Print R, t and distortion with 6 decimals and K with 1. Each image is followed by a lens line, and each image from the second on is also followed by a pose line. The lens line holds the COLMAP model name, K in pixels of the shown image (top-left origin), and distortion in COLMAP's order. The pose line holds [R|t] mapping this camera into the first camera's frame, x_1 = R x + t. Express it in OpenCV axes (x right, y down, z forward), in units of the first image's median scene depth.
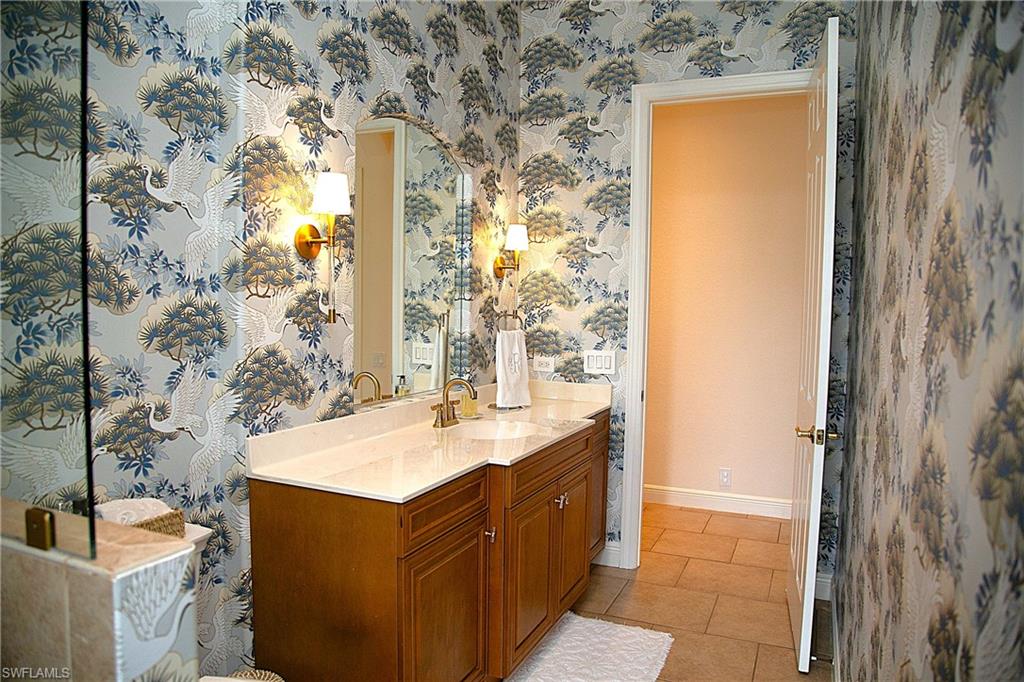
lens RADIAL K [[697.9, 0, 512.0], [0, 697.9, 341.0], [0, 0, 1]] dist [-0.127490, 0.073610]
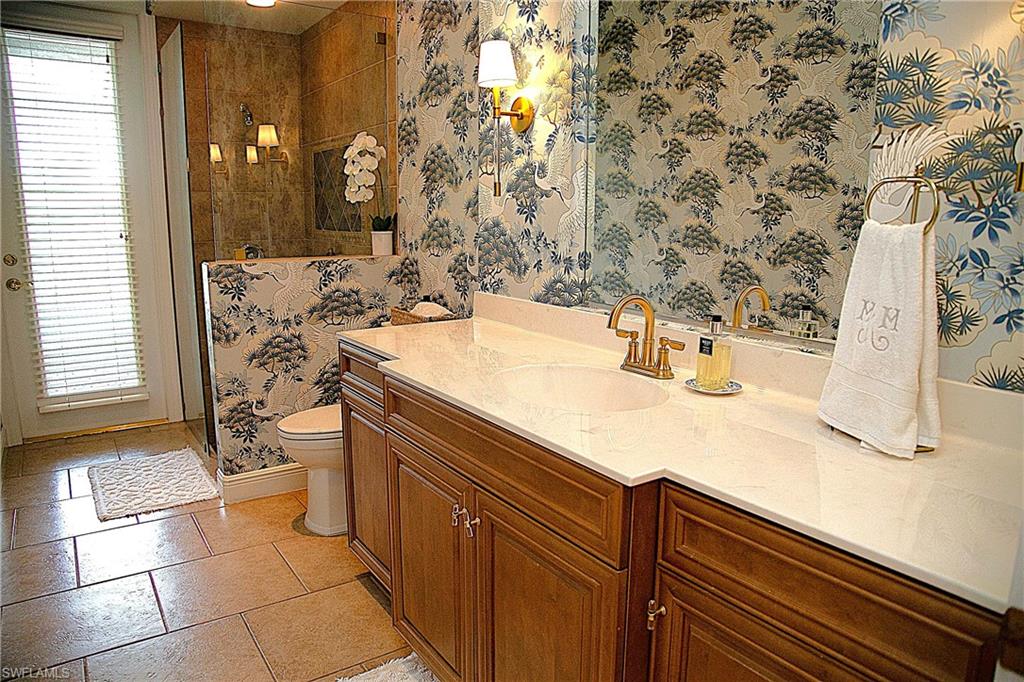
lens RADIAL K [[697.9, 0, 512.0], [0, 697.9, 341.0], [0, 0, 1]] dist [-0.127490, 0.073610]
pose [[-0.532622, 0.134674, -0.835570, 0.574538], [-0.059499, 0.978858, 0.195696, -0.018329], [0.844259, 0.153948, -0.513348, 1.519315]]
